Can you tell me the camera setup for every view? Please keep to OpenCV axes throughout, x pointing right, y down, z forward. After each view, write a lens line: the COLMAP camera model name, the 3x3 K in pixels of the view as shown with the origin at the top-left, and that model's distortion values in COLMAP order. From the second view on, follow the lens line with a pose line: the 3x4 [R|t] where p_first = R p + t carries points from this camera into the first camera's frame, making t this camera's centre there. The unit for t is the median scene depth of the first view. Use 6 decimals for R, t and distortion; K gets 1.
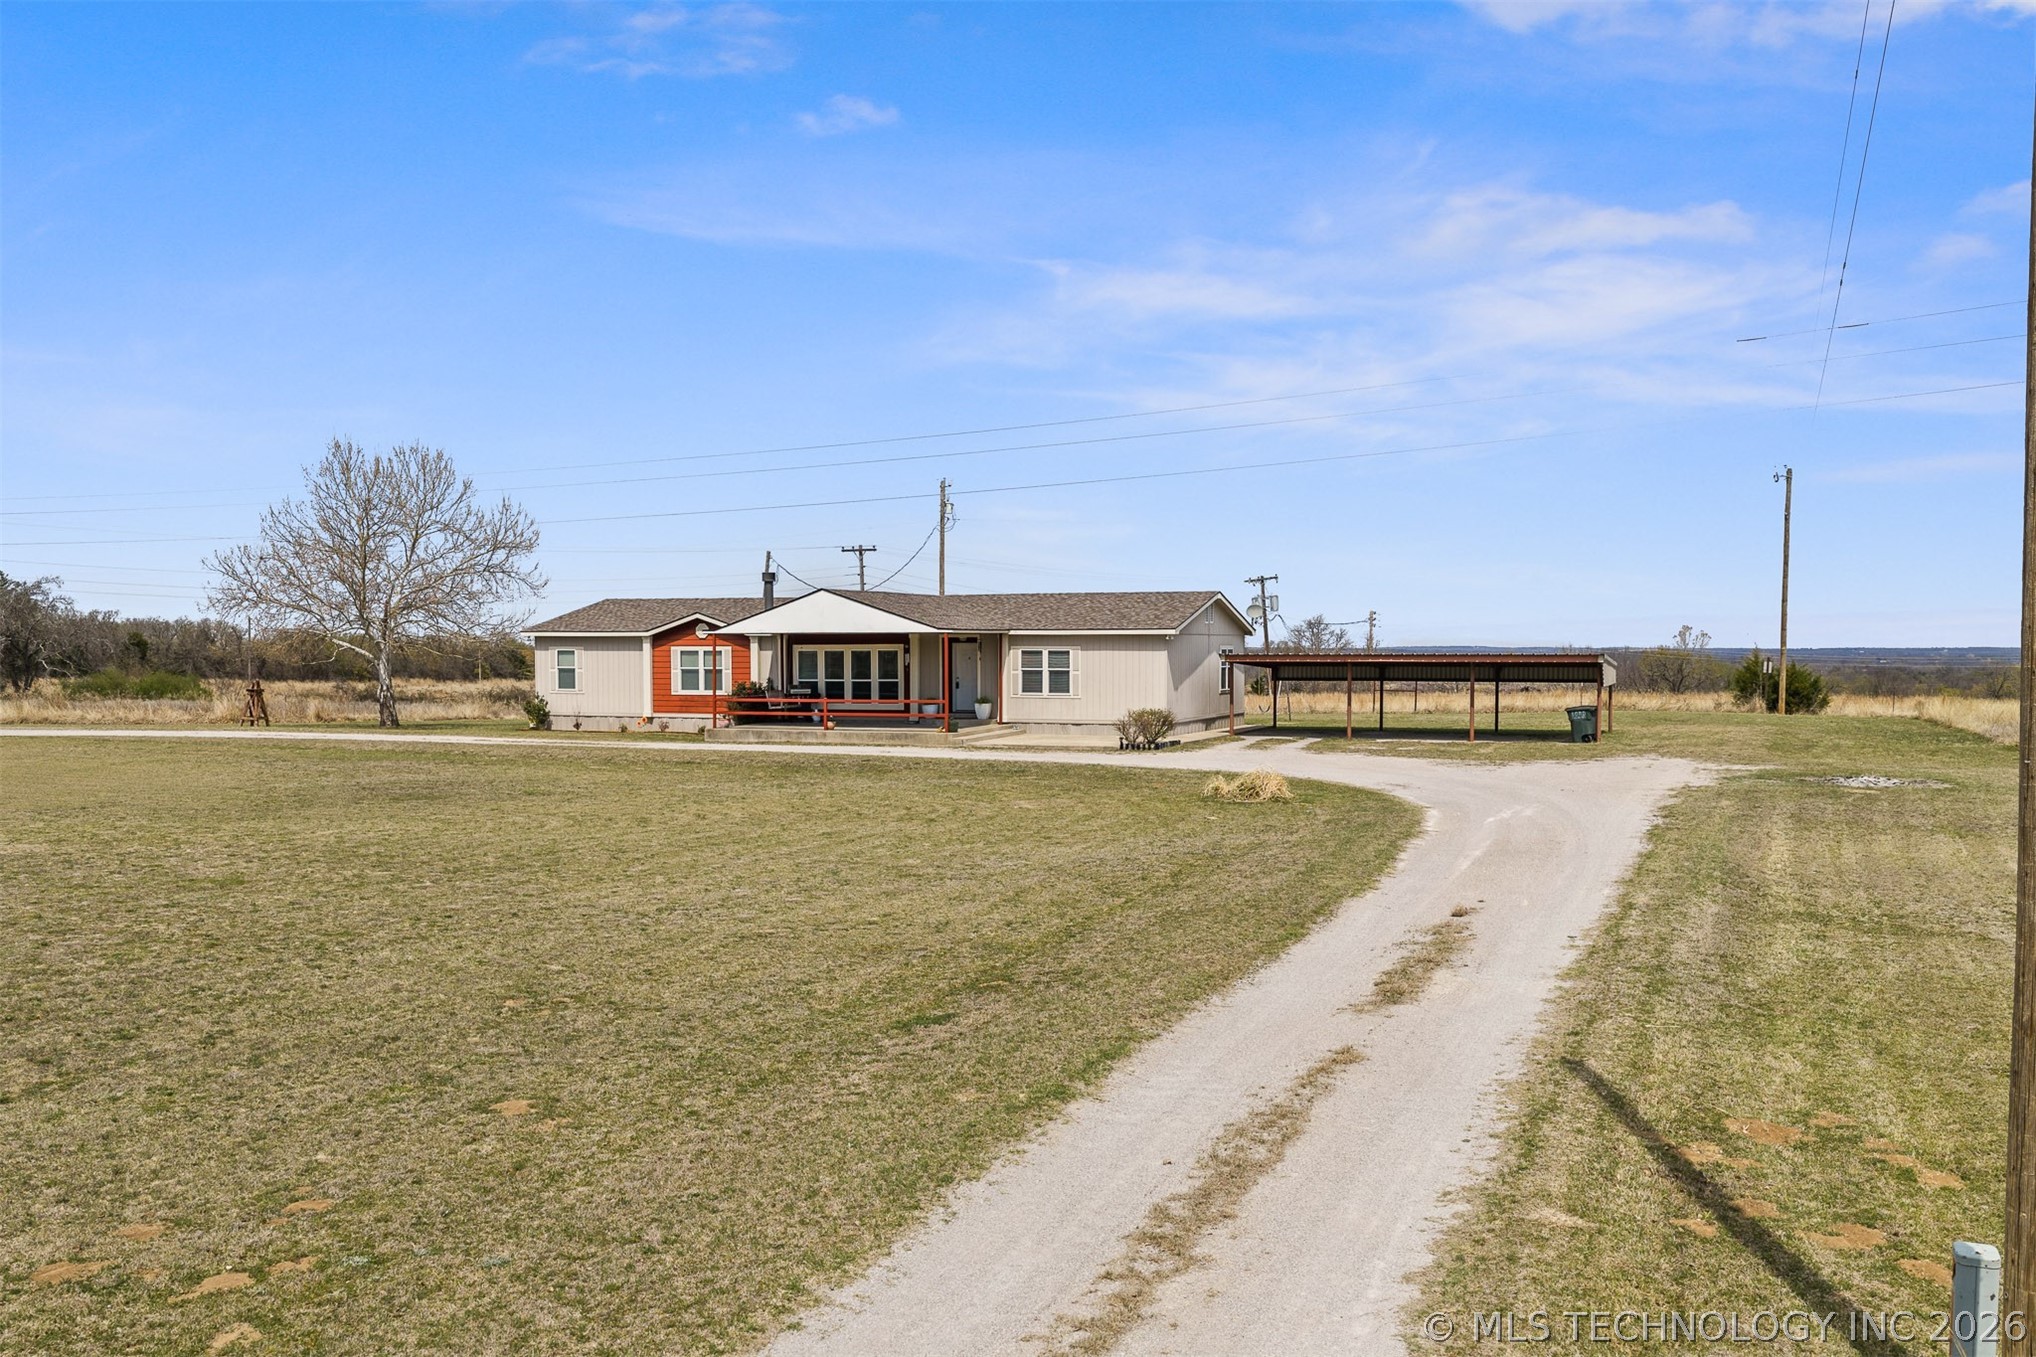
lens RADIAL K [[1759.8, 0, 1027.2], [0, 1759.8, 748.5], [0, 0, 1]] dist [0.008360, -0.003013]
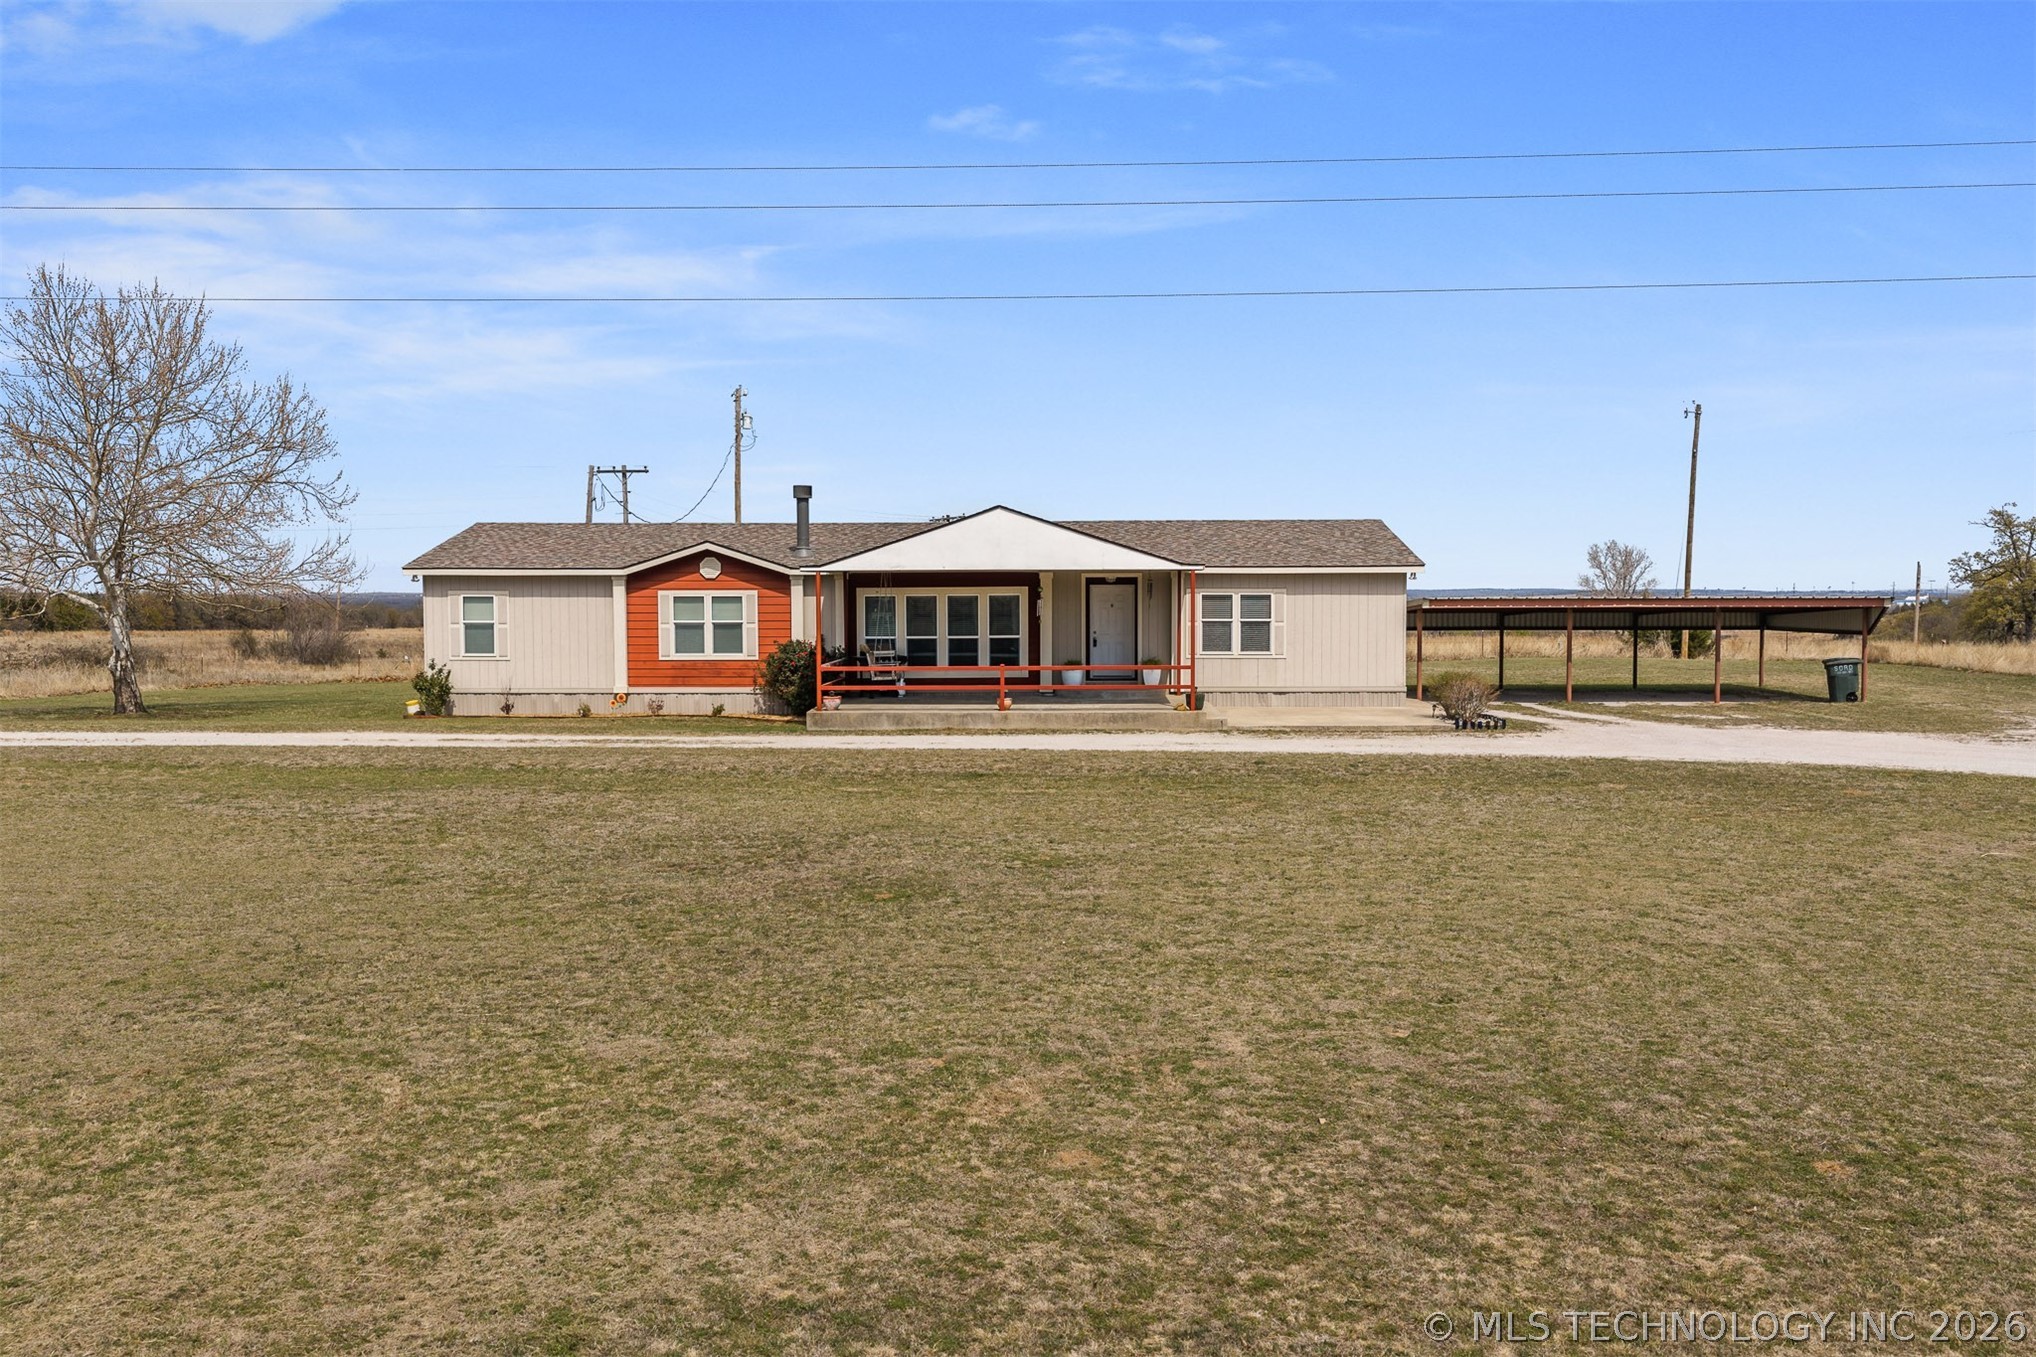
lens RADIAL K [[1681.9, 0, 1023.9], [0, 1681.9, 685.0], [0, 0, 1]] dist [0.016686, -0.025500]
pose [[0.939049, -0.020762, 0.343156, -0.297066], [0.021571, 0.999766, 0.001457, -0.018946], [-0.343106, 0.006034, 0.939277, 0.335090]]
